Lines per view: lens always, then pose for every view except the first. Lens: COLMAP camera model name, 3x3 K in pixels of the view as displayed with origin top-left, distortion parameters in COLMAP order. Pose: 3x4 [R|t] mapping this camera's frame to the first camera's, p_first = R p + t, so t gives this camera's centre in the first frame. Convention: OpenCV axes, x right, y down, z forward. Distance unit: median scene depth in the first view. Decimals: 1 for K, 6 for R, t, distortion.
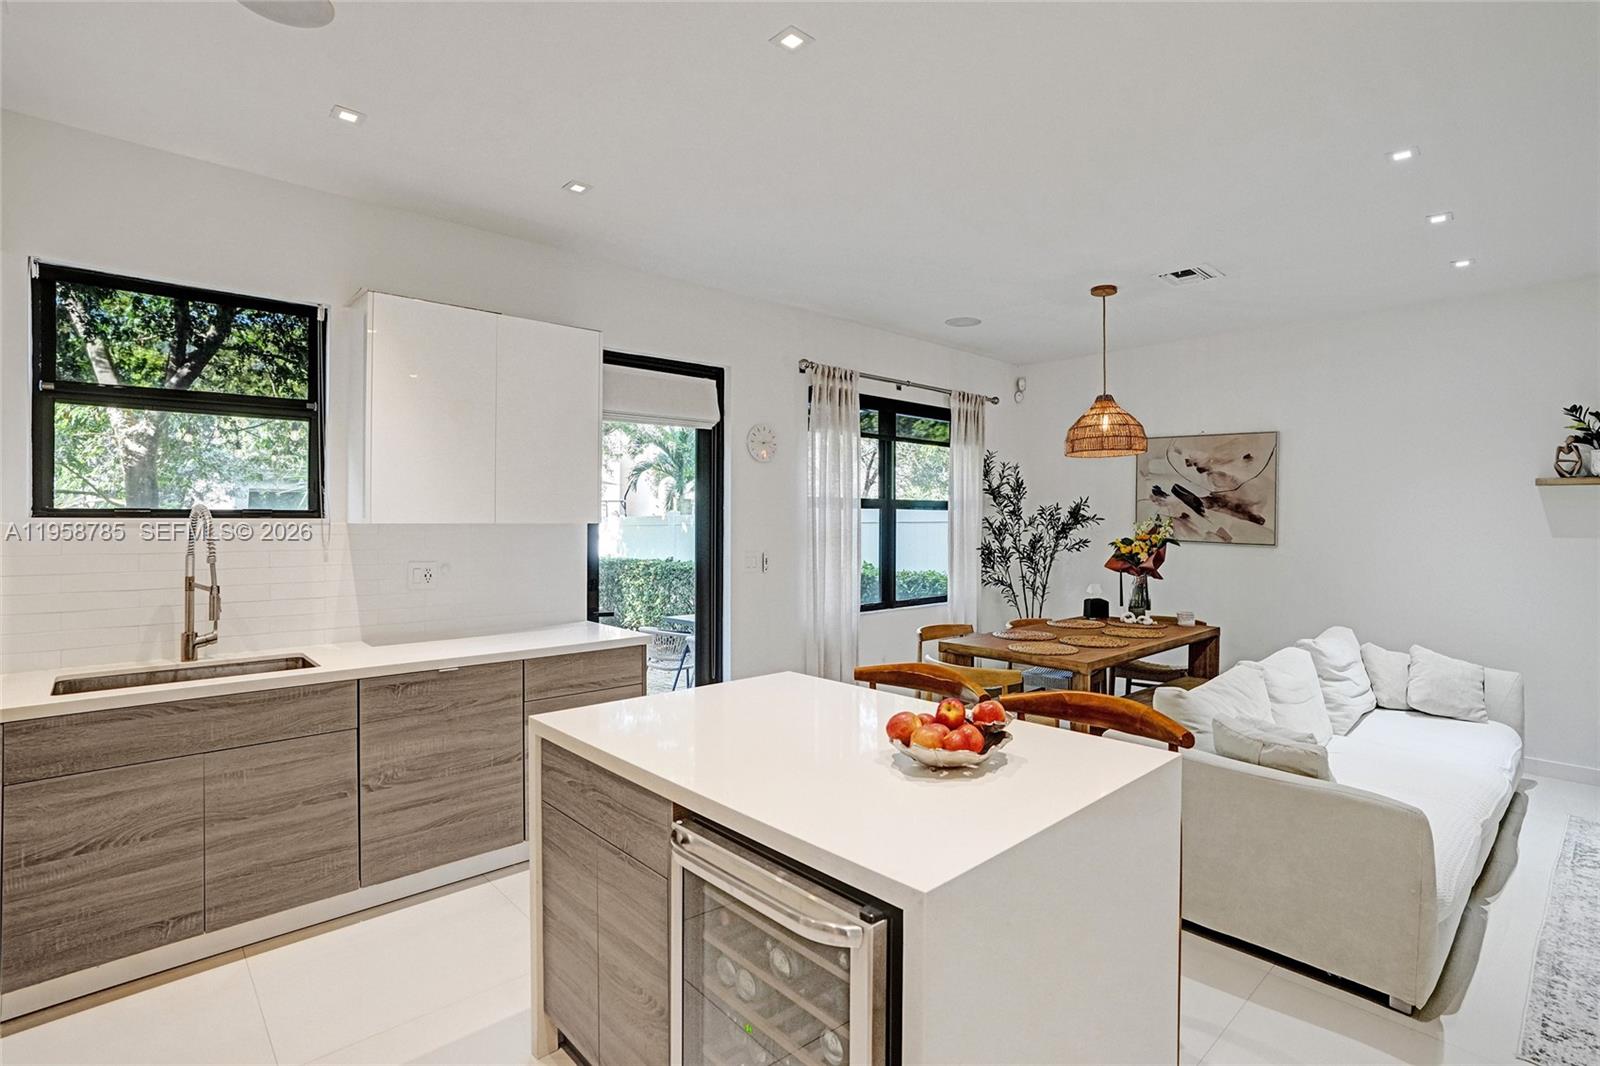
lens RADIAL K [[766.4, 0, 805.8], [0, 766.4, 524.2], [0, 0, 1]] dist [0.000835, 0.001029]
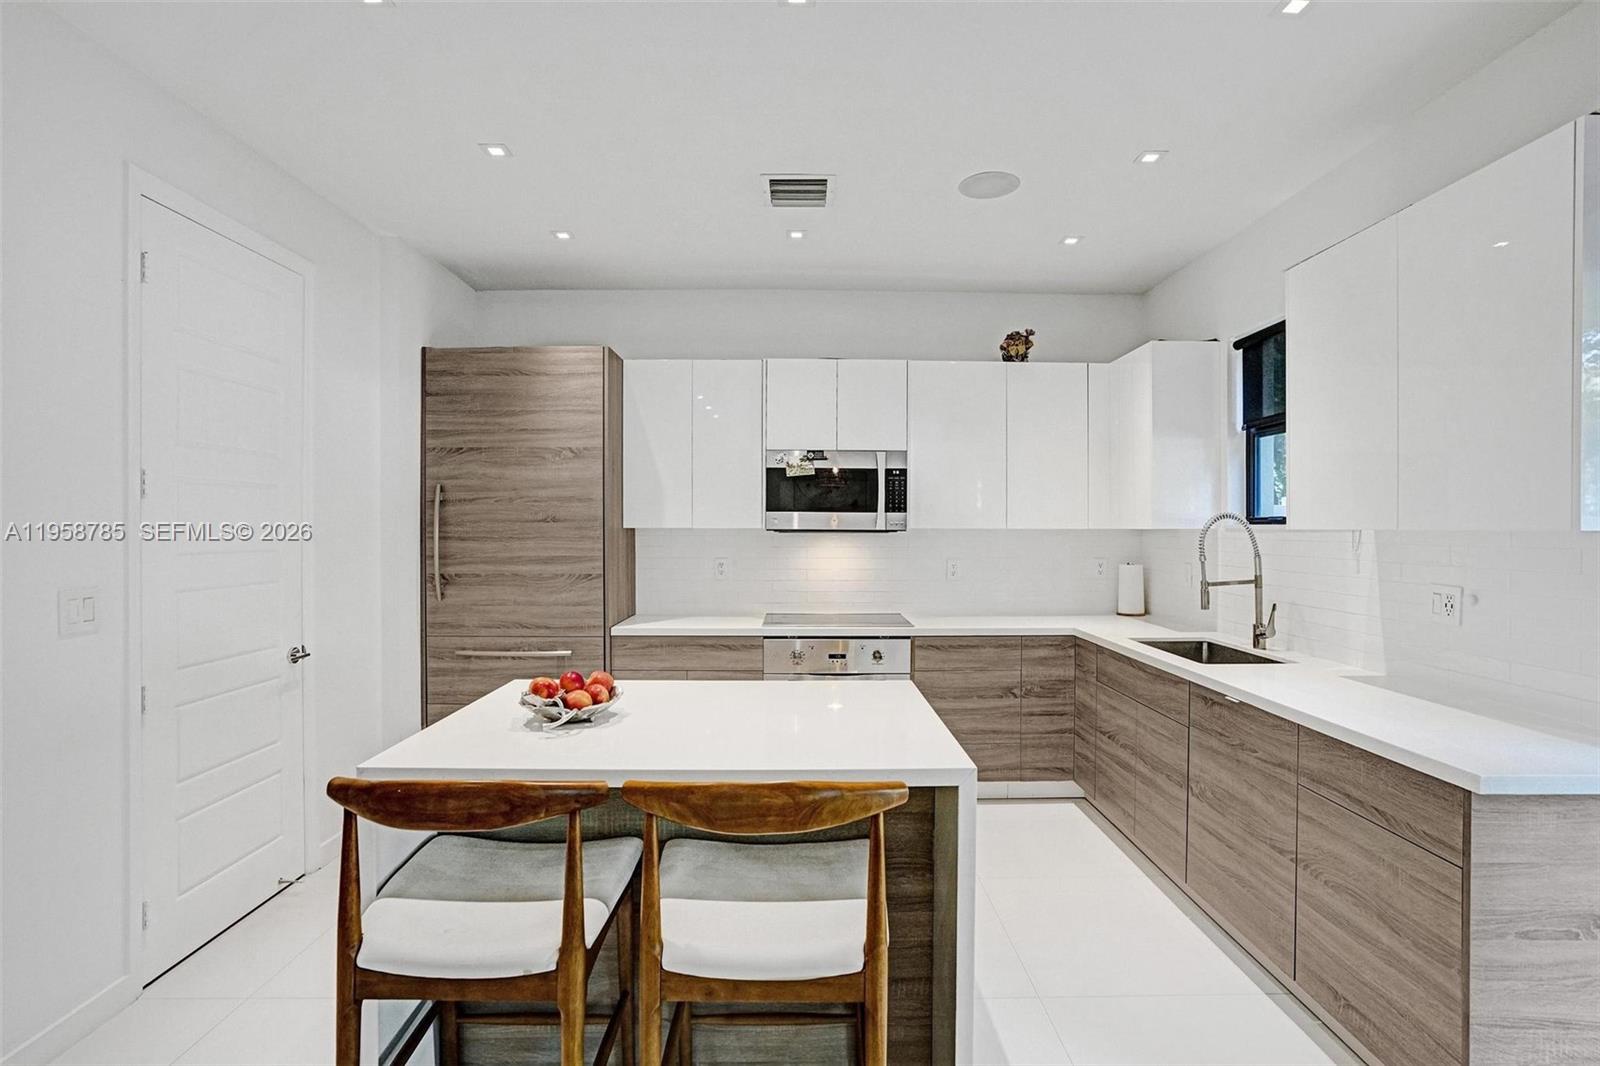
lens RADIAL K [[766.4, 0, 802.8], [0, 766.4, 532.5], [0, 0, 1]] dist [0.000835, 0.001029]
pose [[-0.671742, 0.000918, -0.740785, 0.501081], [-0.008094, 0.999930, 0.008579, -0.000344], [0.740741, 0.011759, -0.671688, 1.243021]]
